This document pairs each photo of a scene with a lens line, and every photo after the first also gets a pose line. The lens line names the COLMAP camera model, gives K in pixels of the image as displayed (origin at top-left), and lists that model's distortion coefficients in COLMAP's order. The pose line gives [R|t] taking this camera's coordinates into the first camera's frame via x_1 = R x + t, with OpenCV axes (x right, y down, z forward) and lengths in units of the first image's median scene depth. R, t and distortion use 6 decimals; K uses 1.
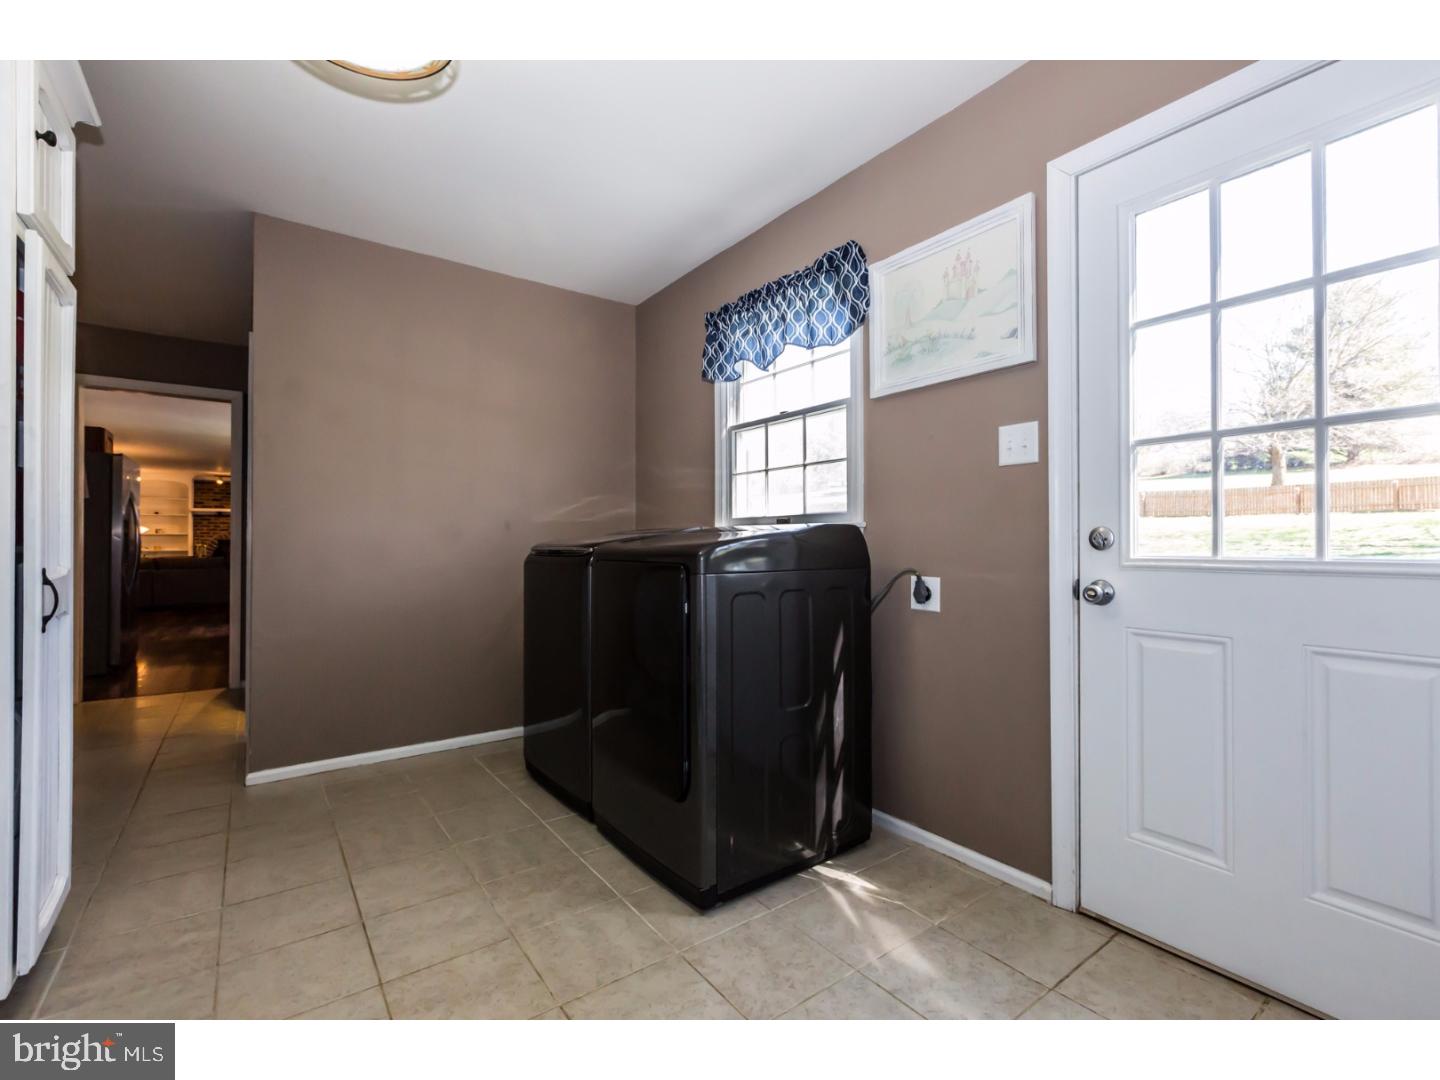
lens RADIAL K [[641.1, 0, 728.8], [0, 641.1, 543.7], [0, 0, 1]] dist [0.000500, 0.000467]
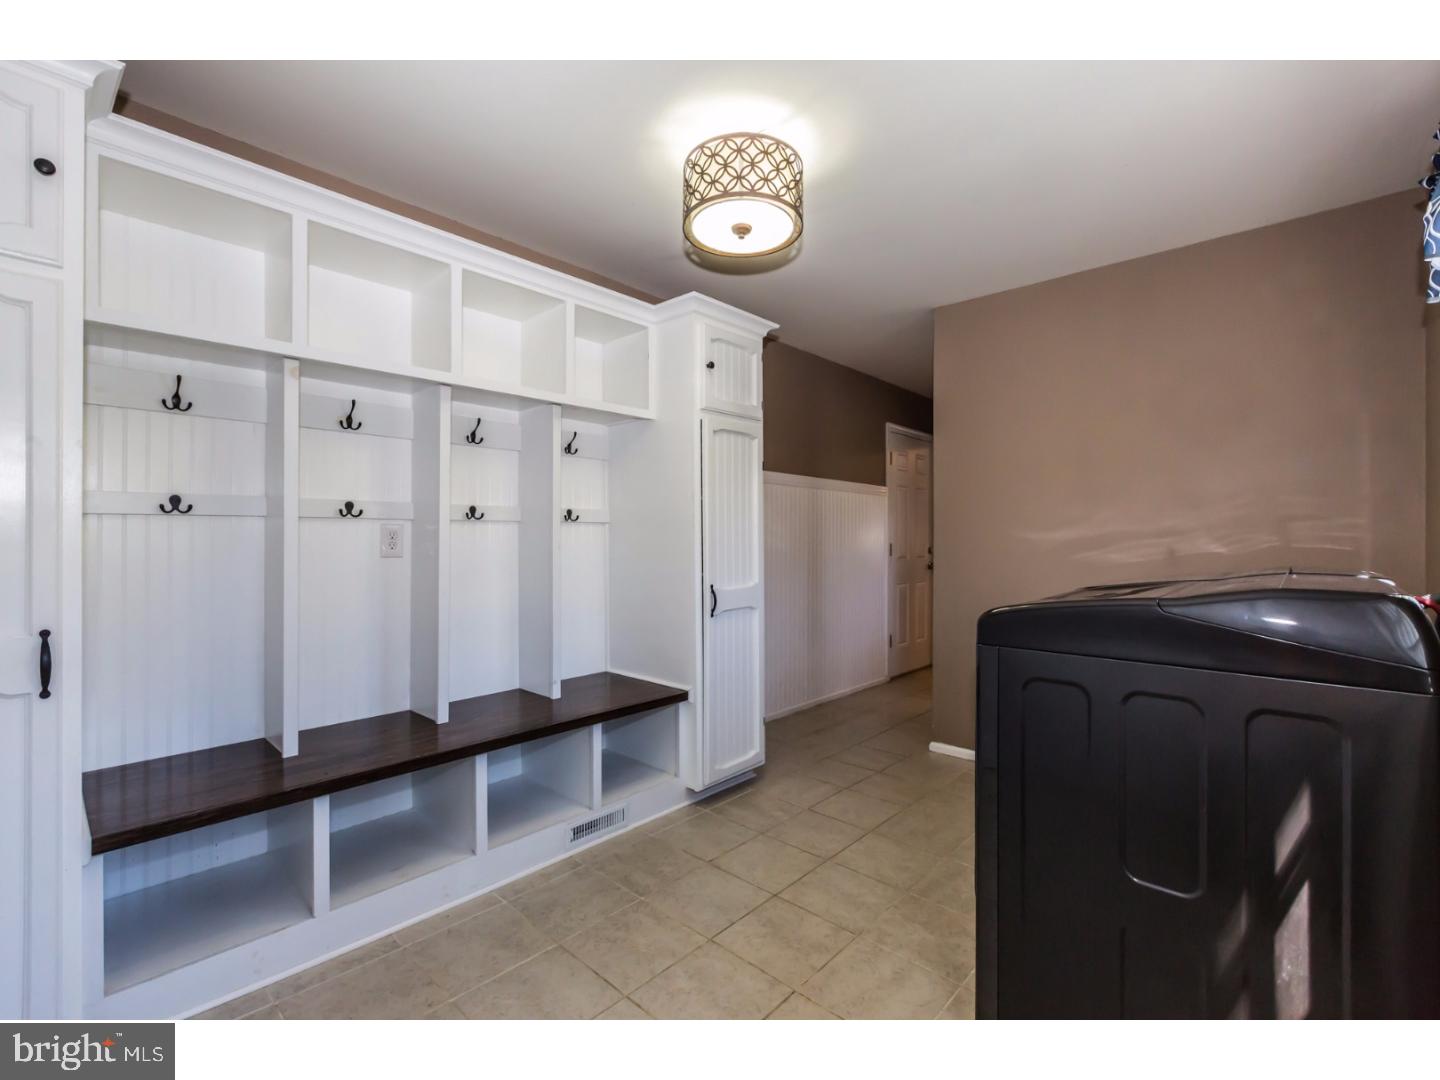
lens RADIAL K [[641.1, 0, 726.8], [0, 641.1, 535.5], [0, 0, 1]] dist [0.000500, 0.000467]
pose [[0.180441, -0.004841, -0.983574, 0.678317], [-0.001406, 0.999986, -0.005180, -0.078424], [0.983585, 0.002317, 0.180431, 0.523063]]
